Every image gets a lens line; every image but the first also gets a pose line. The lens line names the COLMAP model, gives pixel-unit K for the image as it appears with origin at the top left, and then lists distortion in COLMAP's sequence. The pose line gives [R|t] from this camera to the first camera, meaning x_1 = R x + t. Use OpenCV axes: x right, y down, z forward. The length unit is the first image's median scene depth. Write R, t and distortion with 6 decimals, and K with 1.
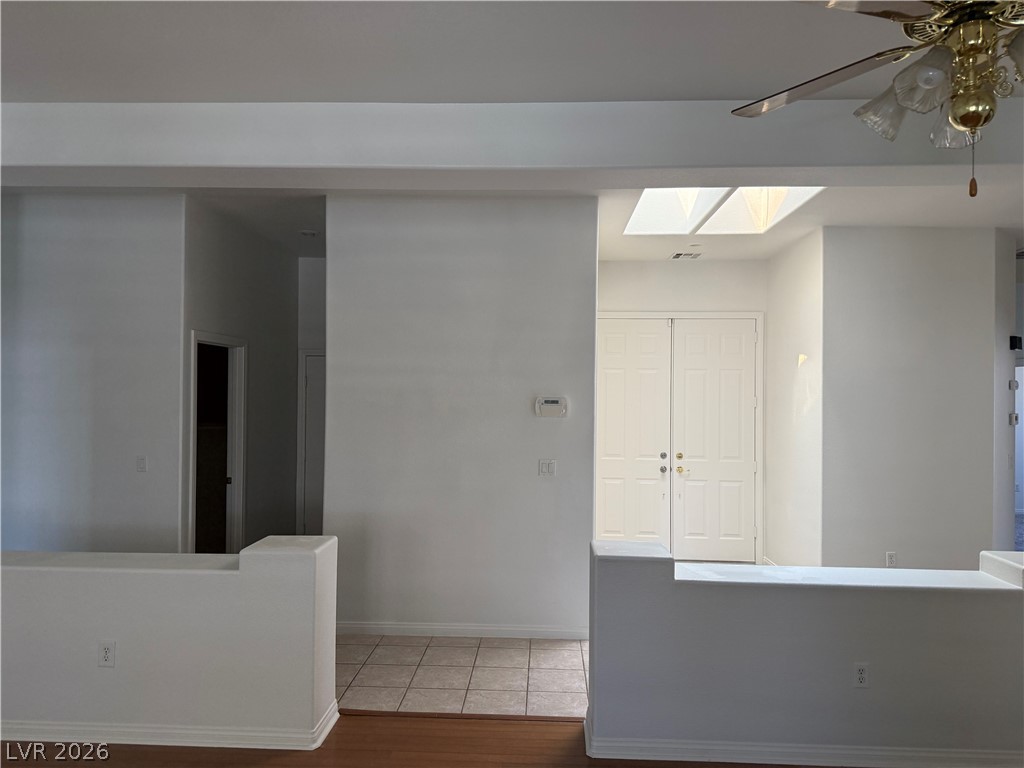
lens RADIAL K [[720.8, 0, 508.2], [0, 720.8, 381.0], [0, 0, 1]] dist [0.048456, -0.068801]
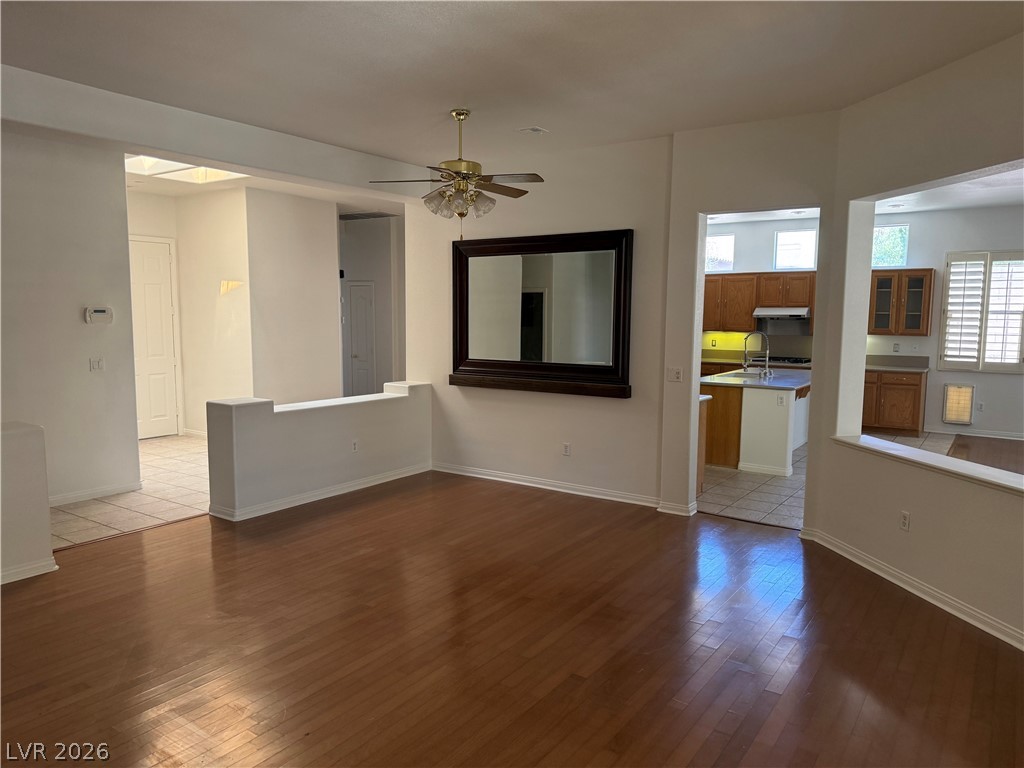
lens RADIAL K [[720.8, 0, 516.6], [0, 720.8, 387.6], [0, 0, 1]] dist [0.048456, -0.068801]
pose [[0.521897, -0.095715, 0.847621, -0.518948], [-0.020672, 0.991974, 0.124743, -0.009544], [-0.852758, -0.082625, 0.515730, -0.219778]]
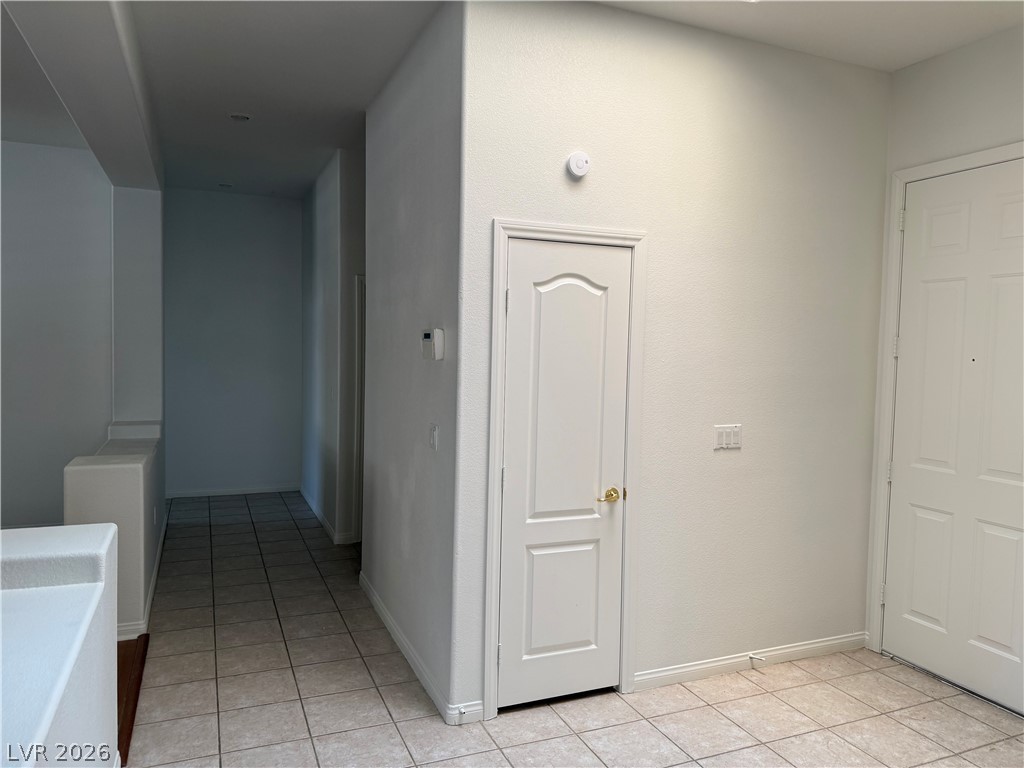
lens RADIAL K [[720.8, 0, 509.1], [0, 720.8, 389.6], [0, 0, 1]] dist [0.048456, -0.068801]
pose [[0.430447, 0.055677, -0.900897, 0.537617], [-0.001950, 0.998151, 0.060755, 0.030506], [0.902614, -0.024396, 0.429760, 0.628958]]
